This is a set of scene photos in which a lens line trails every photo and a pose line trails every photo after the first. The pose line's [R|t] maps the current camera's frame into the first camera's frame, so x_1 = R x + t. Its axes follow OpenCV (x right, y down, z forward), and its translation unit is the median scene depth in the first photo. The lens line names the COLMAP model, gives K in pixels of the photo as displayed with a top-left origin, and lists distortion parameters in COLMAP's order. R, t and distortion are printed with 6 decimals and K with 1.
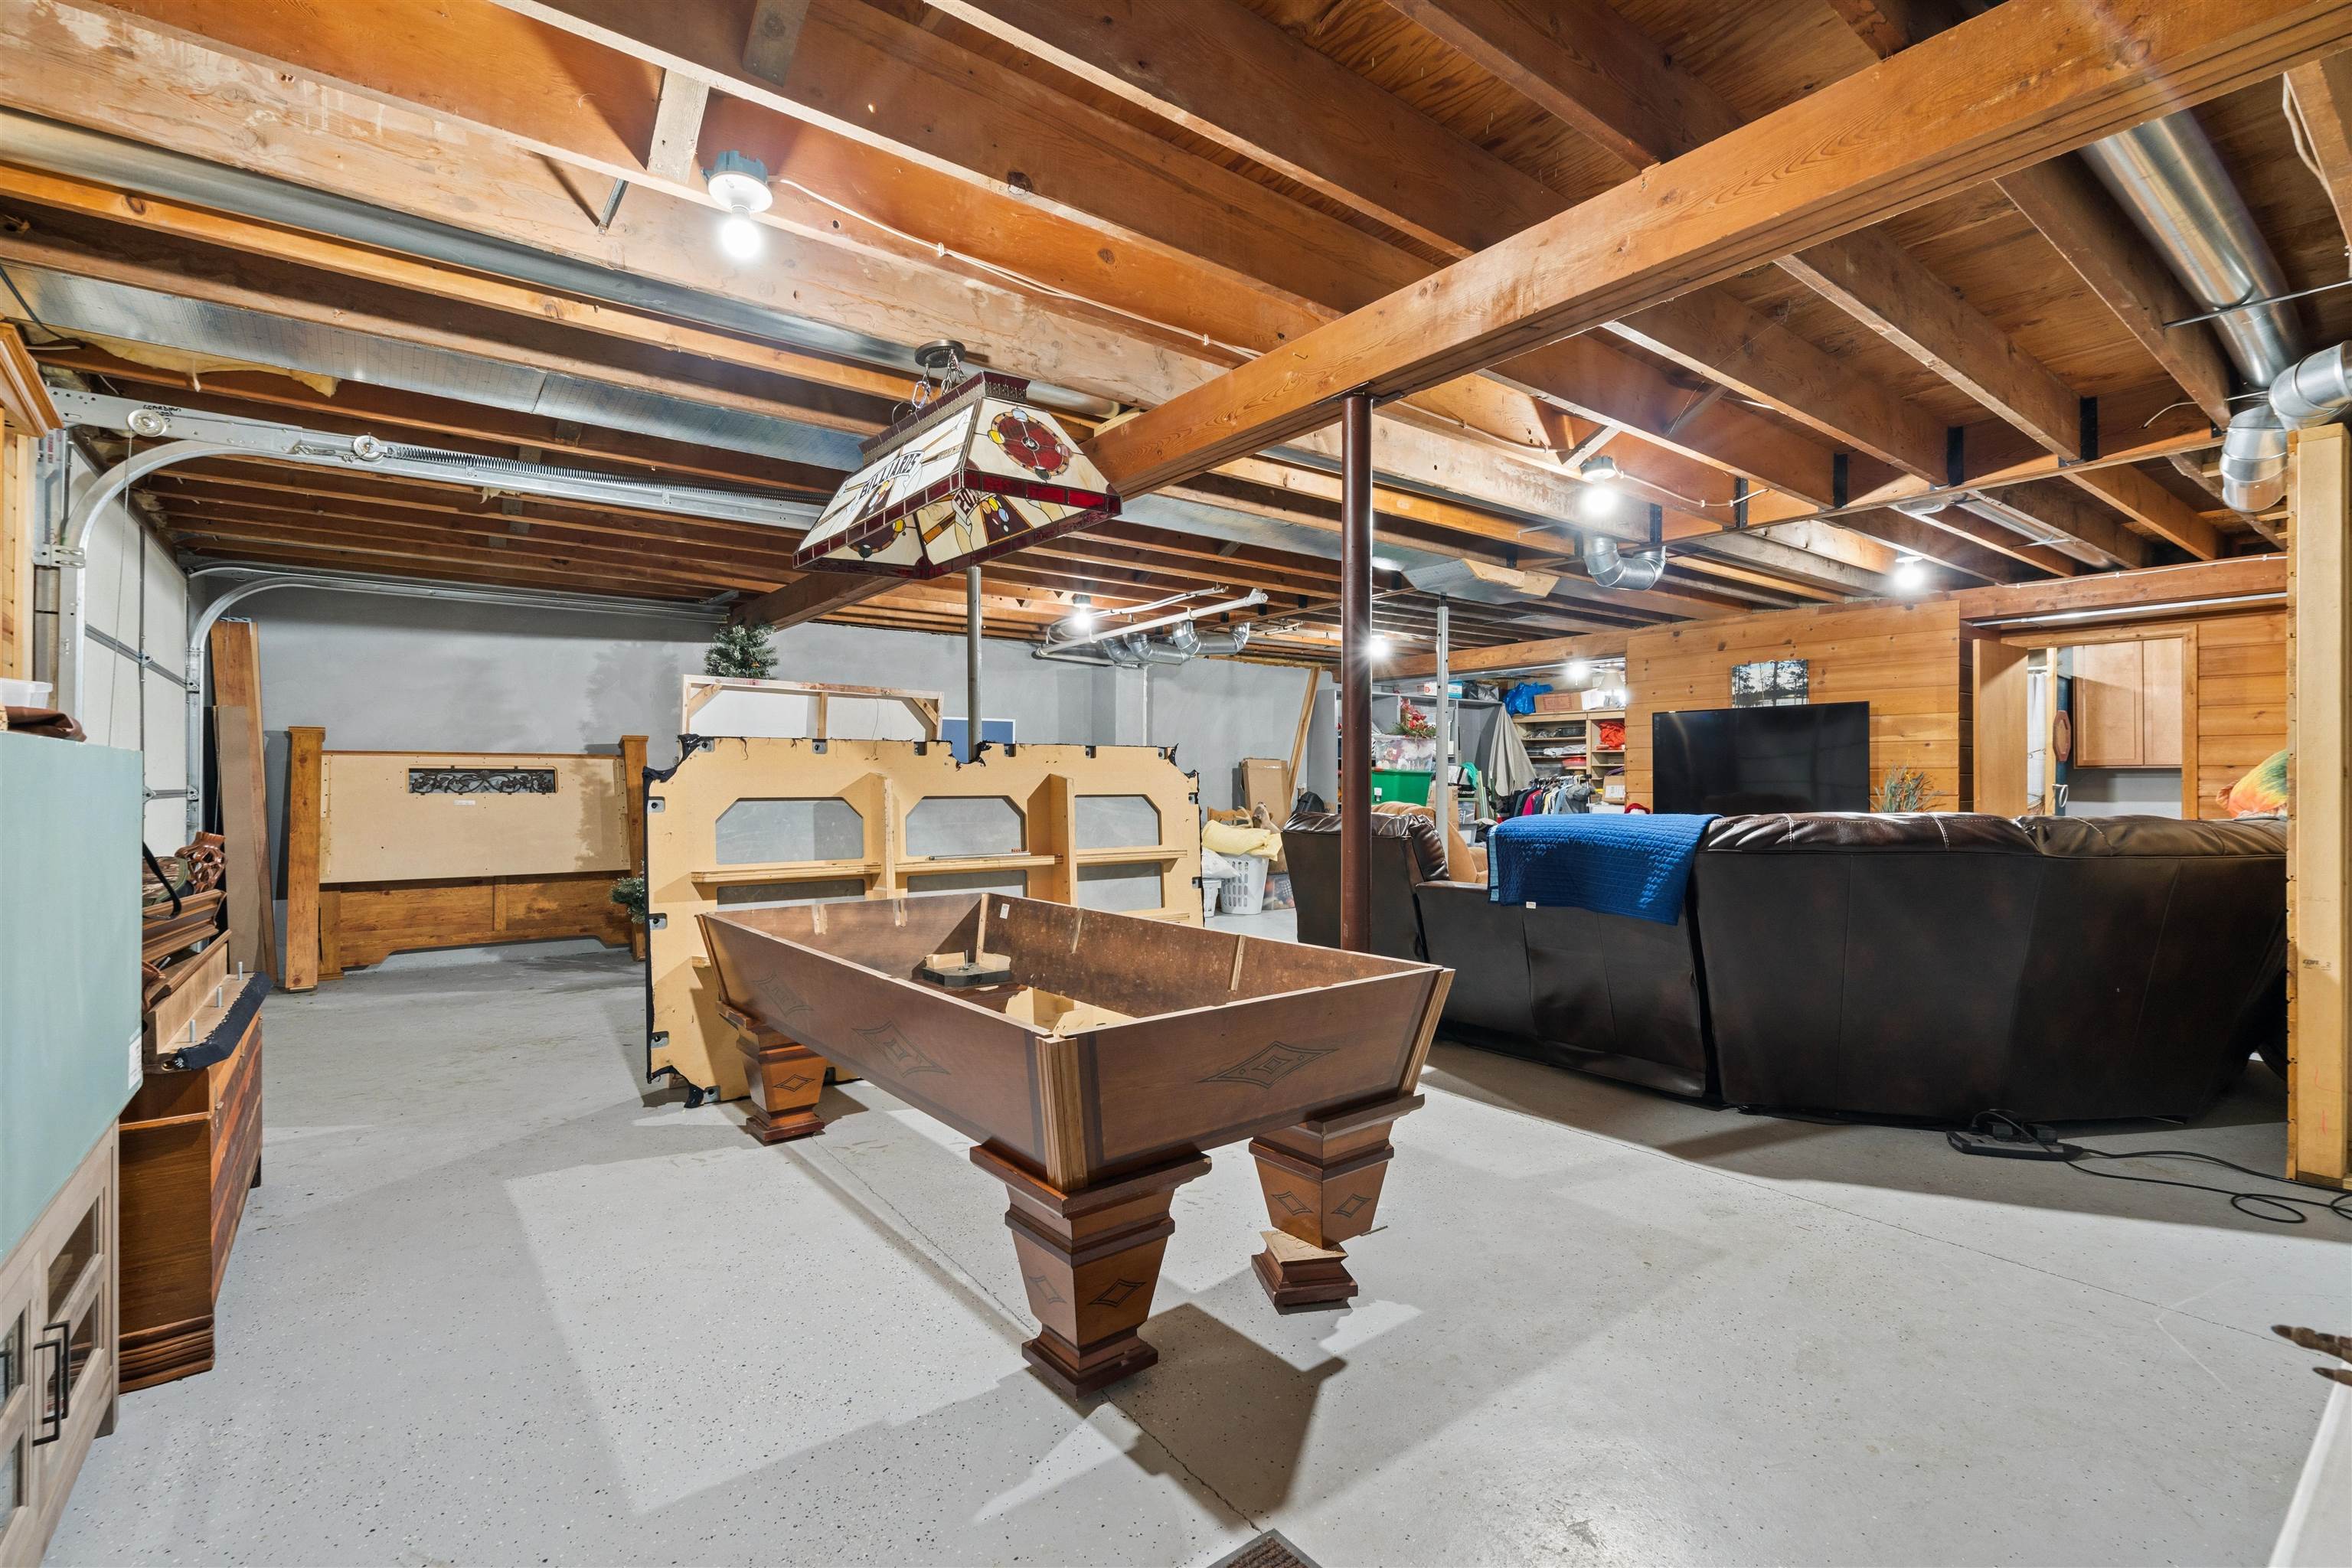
lens RADIAL K [[1060.1, 0, 1179.8], [0, 1060.1, 773.8], [0, 0, 1]] dist [-0.006989, 0.003861]
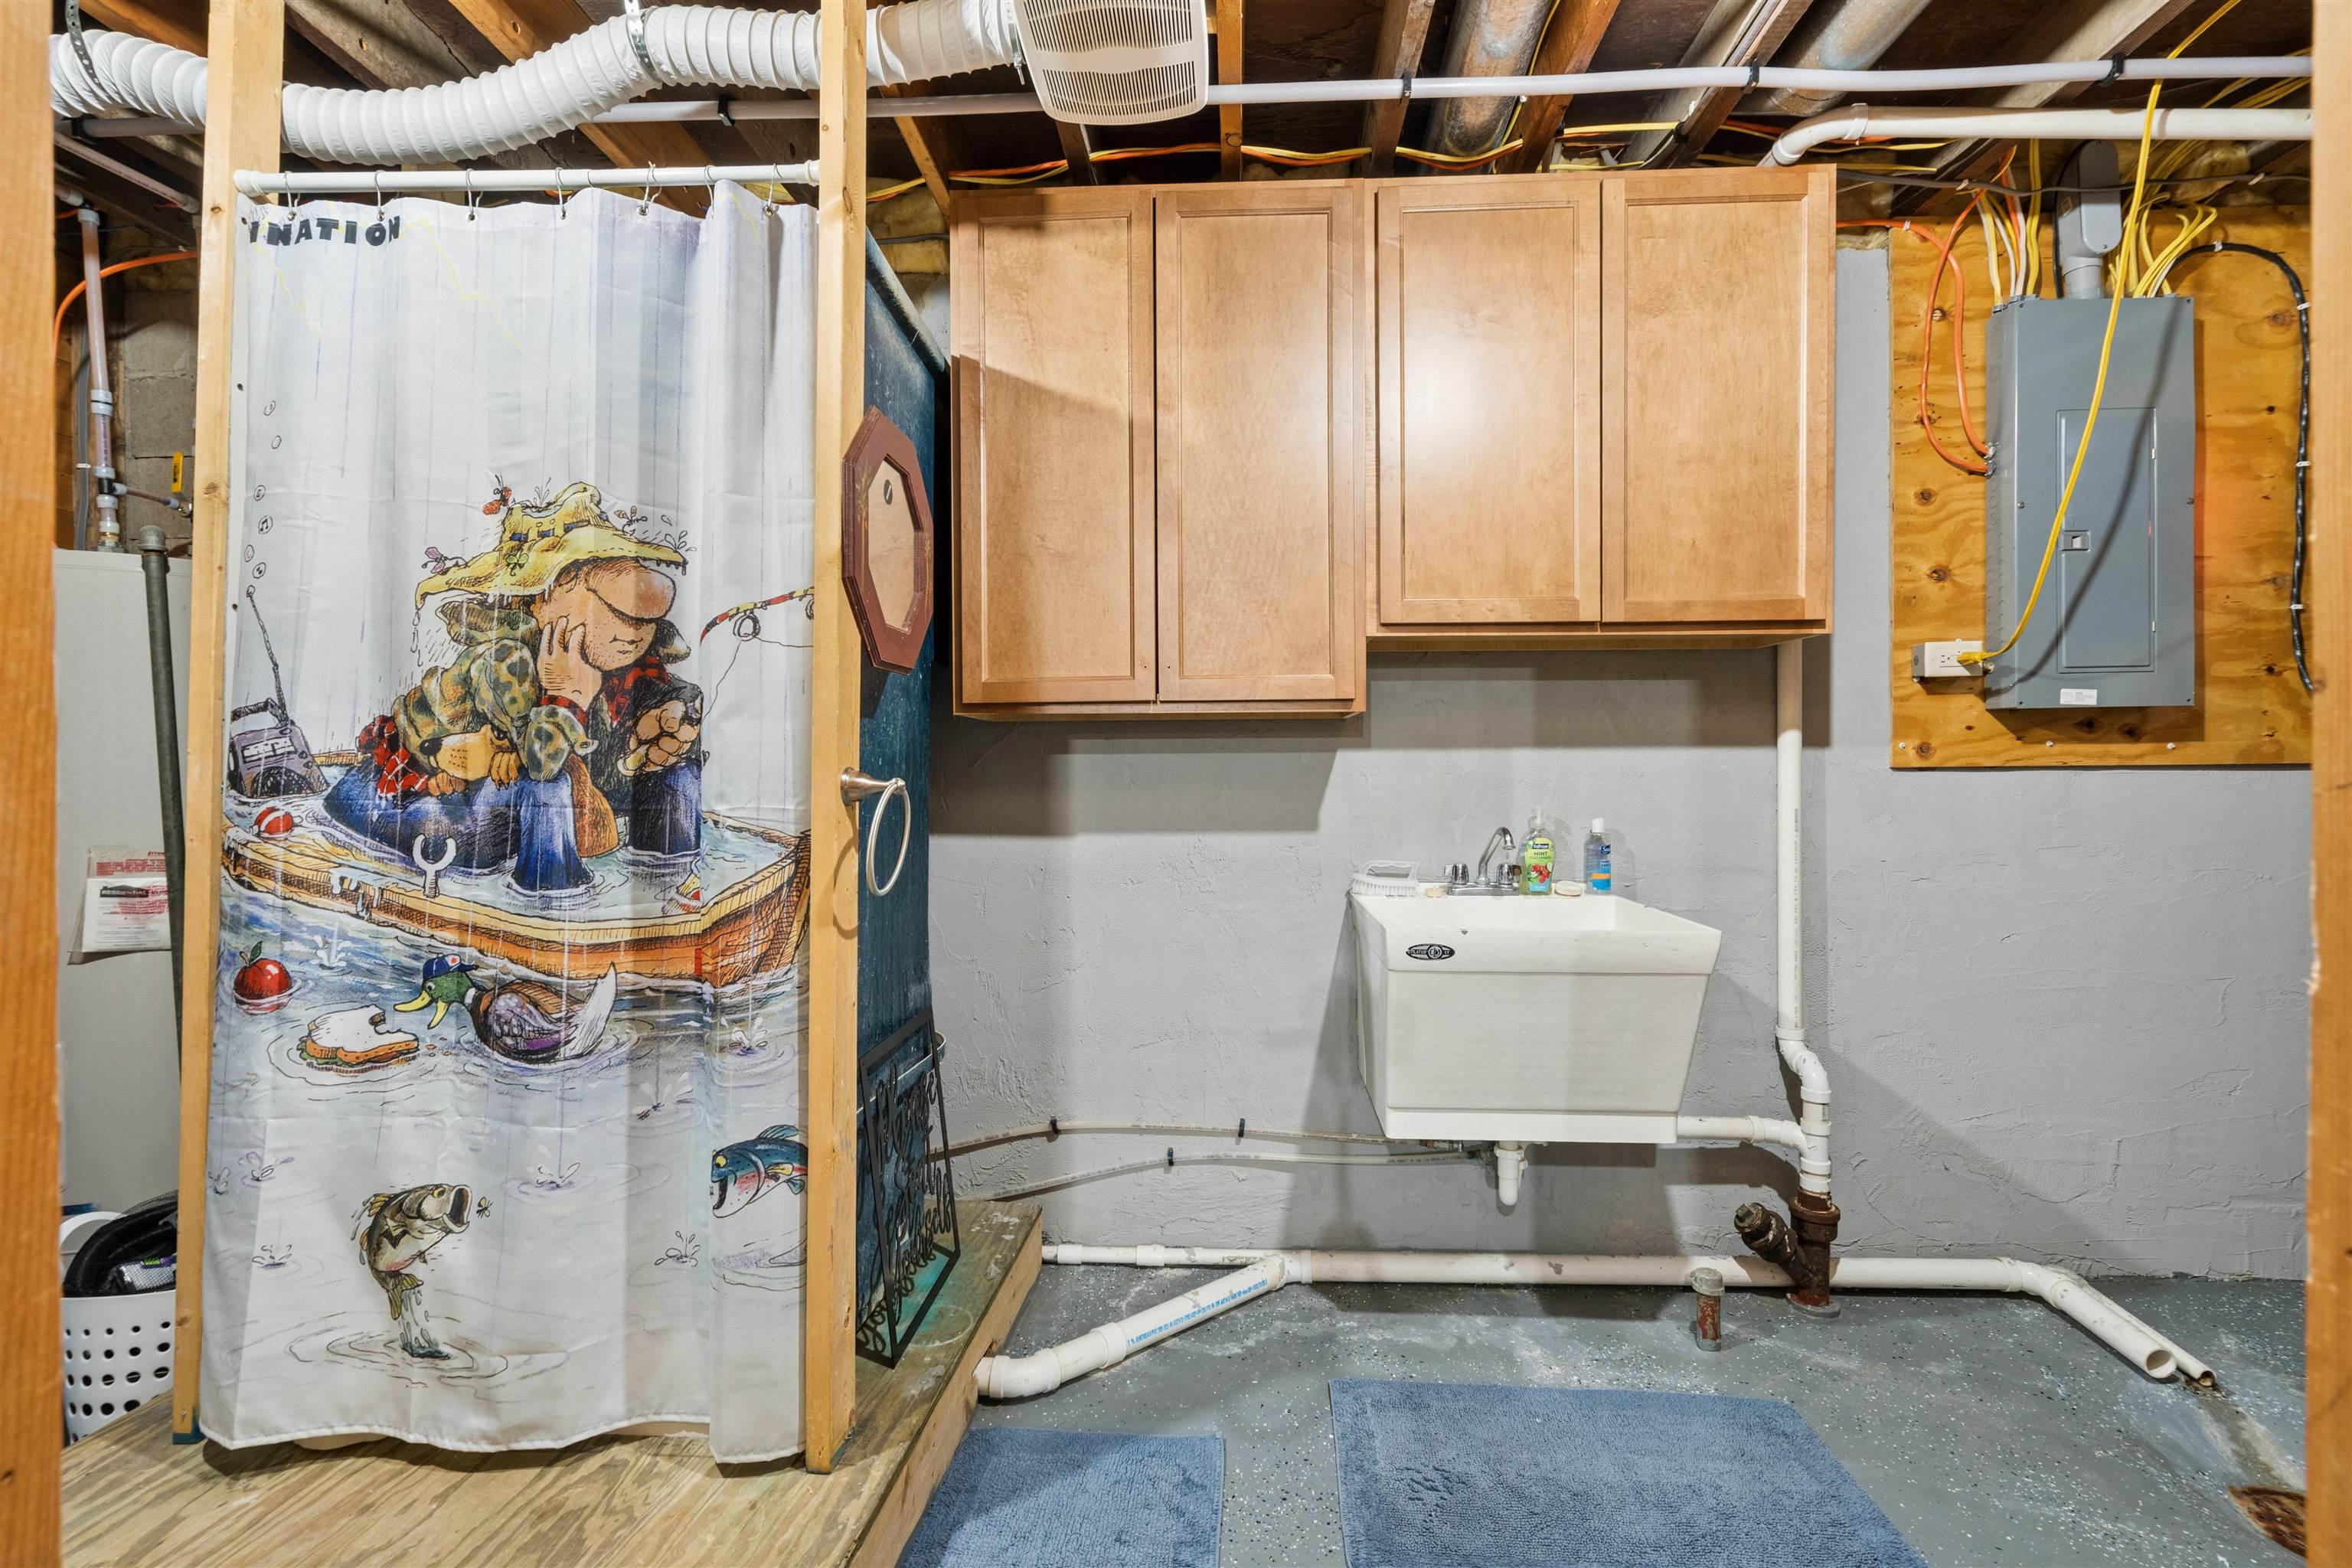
lens RADIAL K [[1060.1, 0, 1177.4], [0, 1060.1, 769.7], [0, 0, 1]] dist [-0.006989, 0.003861]
pose [[0.648123, 0.001292, 0.761534, 0.696273], [-0.009569, 0.999933, 0.006447, 0.006584], [-0.761475, -0.011466, 0.648093, 0.804016]]
